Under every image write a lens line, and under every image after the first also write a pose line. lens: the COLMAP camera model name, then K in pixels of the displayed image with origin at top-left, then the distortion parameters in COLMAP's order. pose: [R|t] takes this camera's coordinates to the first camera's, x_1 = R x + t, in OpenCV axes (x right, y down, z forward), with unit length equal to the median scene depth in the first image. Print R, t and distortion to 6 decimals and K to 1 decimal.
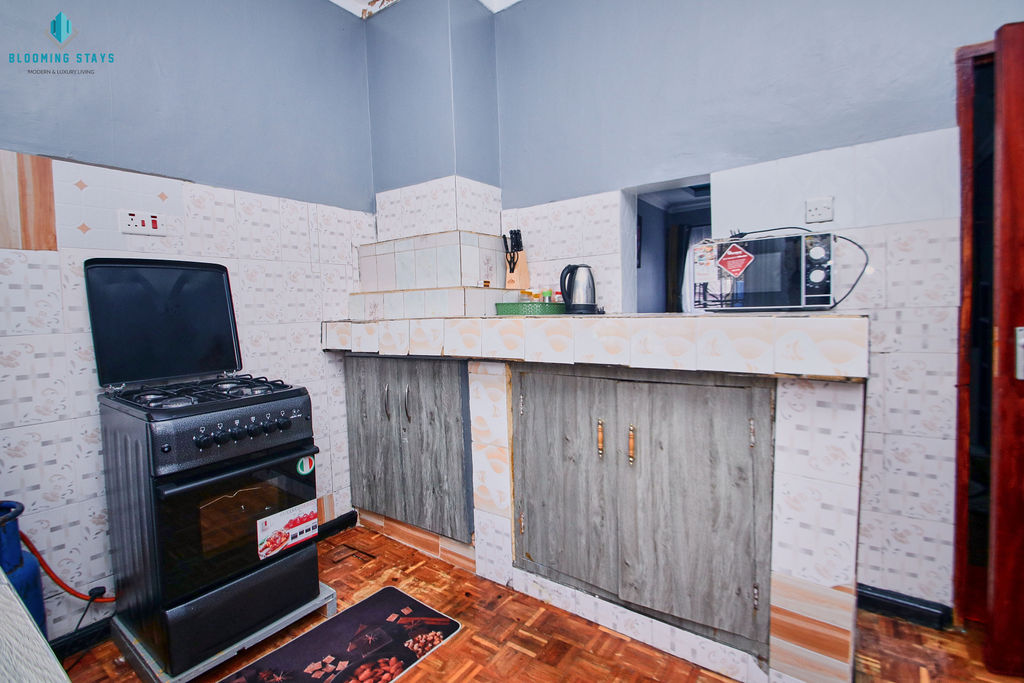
lens RADIAL K [[468.6, 0, 513.7], [0, 468.6, 315.6], [0, 0, 1]] dist [0.012747, -0.017388]
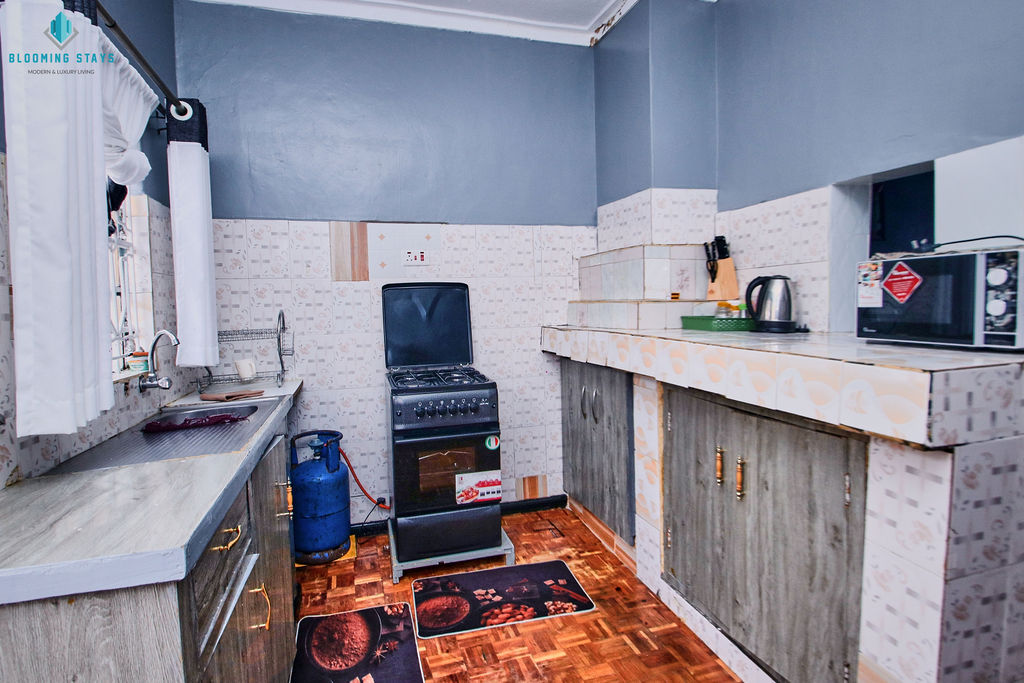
lens RADIAL K [[520.2, 0, 511.2], [0, 520.2, 305.8], [0, 0, 1]] dist [0.005274, -0.013807]
pose [[0.796294, 0.016833, -0.604675, 0.464325], [-0.014378, 0.999857, 0.008899, -0.072593], [0.604738, 0.001608, 0.796423, -0.116472]]
